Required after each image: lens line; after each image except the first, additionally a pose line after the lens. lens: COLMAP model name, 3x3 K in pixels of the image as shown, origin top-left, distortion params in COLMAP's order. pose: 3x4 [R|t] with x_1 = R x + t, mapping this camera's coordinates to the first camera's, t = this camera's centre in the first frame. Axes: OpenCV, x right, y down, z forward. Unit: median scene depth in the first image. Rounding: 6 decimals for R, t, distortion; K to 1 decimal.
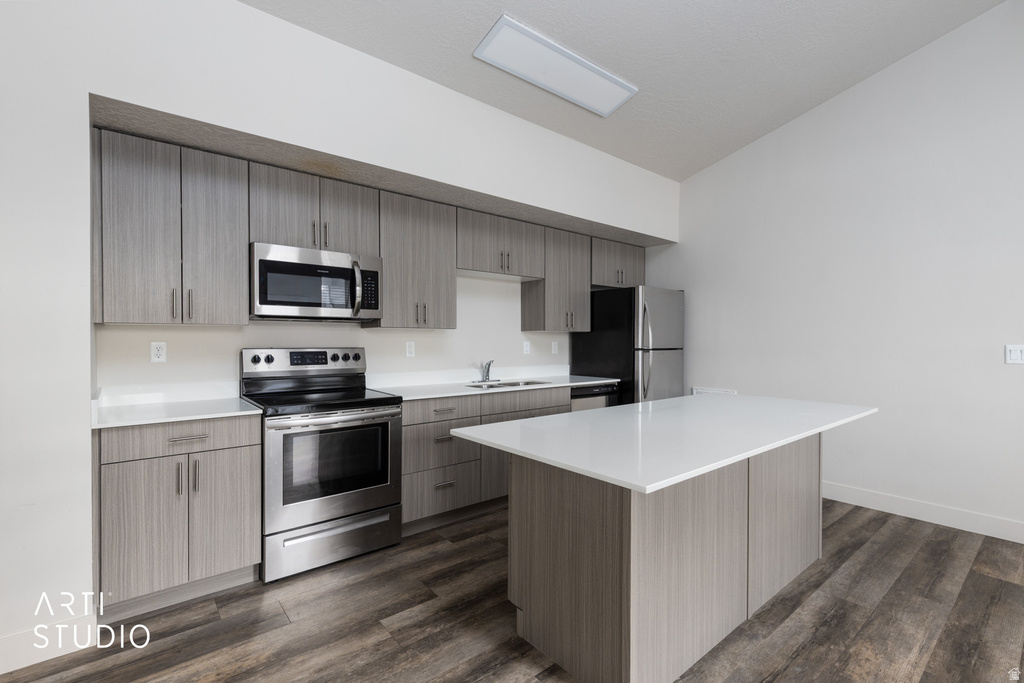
lens RADIAL K [[461.8, 0, 509.9], [0, 461.8, 342.0], [0, 0, 1]] dist [0.009101, -0.000001]
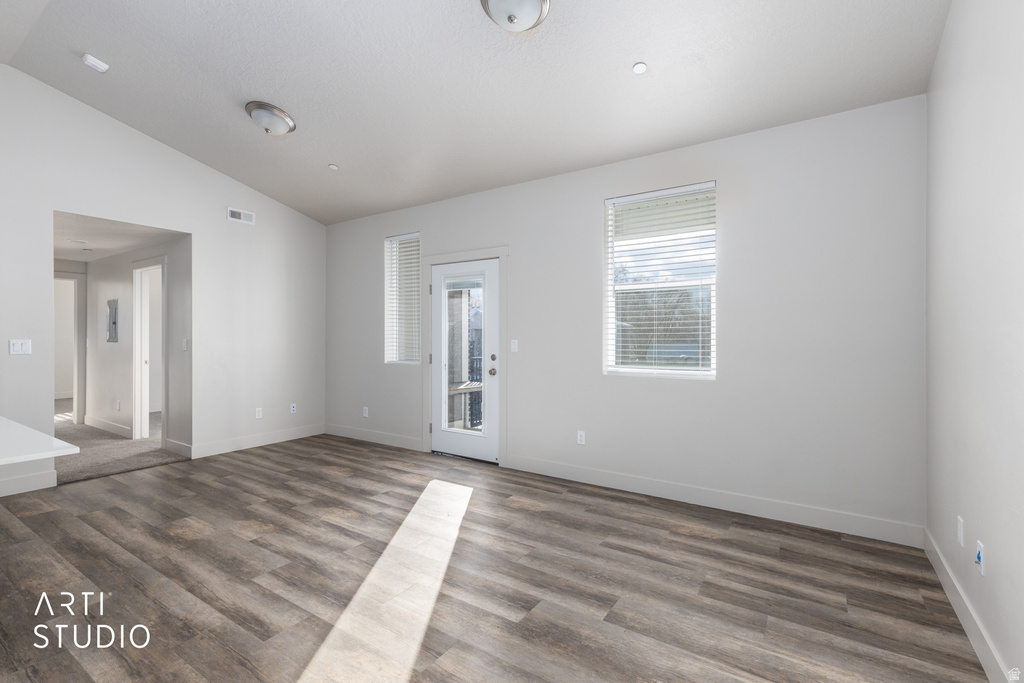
lens RADIAL K [[464.0, 0, 509.6], [0, 464.0, 334.5], [0, 0, 1]] dist [0.004515, 0.000218]
pose [[-0.288889, -0.000990, 0.957362, -0.537556], [0.007577, 0.999966, 0.003320, -0.001877], [-0.957333, 0.008213, -0.288871, 0.078956]]
